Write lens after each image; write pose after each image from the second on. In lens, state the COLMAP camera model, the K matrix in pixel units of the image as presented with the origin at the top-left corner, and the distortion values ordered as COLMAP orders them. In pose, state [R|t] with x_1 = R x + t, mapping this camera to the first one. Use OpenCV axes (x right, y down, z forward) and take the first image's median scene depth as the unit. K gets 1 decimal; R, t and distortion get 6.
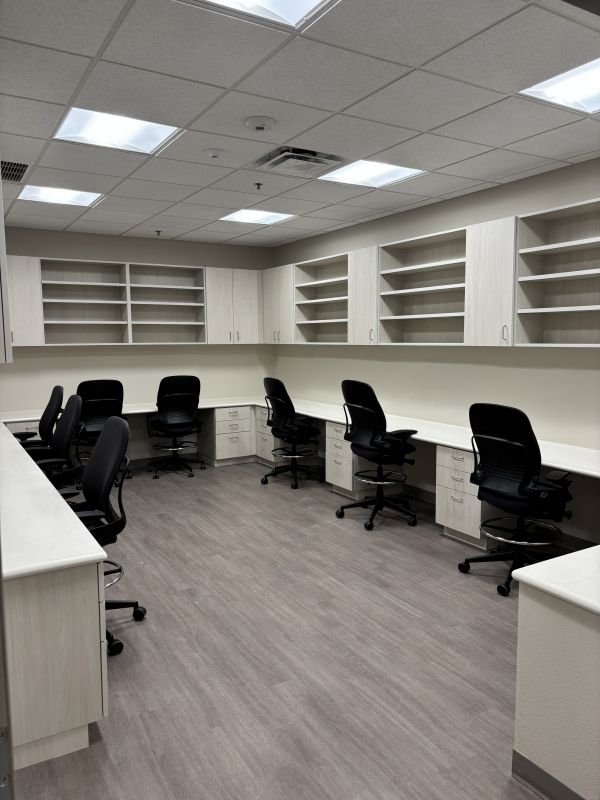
lens RADIAL K [[602.0, 0, 298.9], [0, 602.0, 389.5], [0, 0, 1]] dist [0.052611, -0.024709]
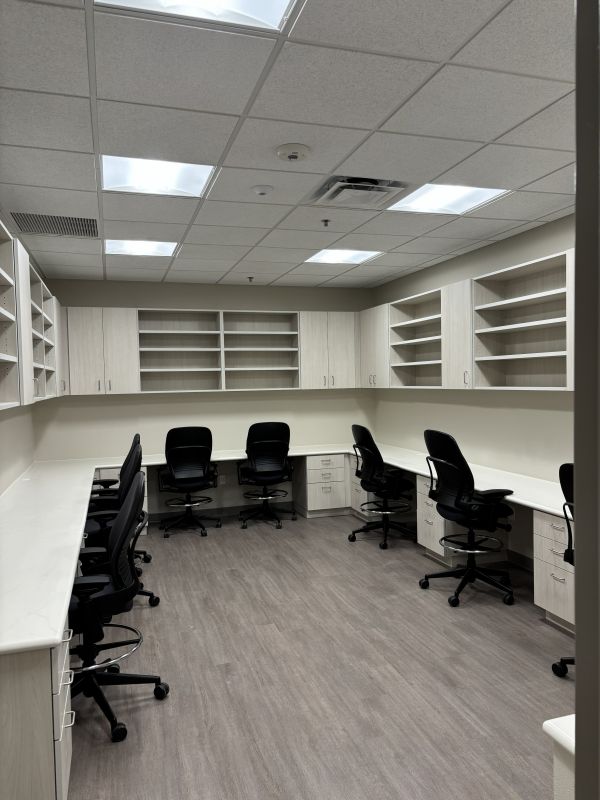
lens RADIAL K [[602.0, 0, 295.4], [0, 602.0, 392.8], [0, 0, 1]] dist [0.052611, -0.024709]
pose [[0.972105, -0.008808, -0.234381, 0.102654], [-0.006328, 0.997946, -0.063749, -0.012468], [0.234461, 0.063454, 0.970052, 0.094824]]
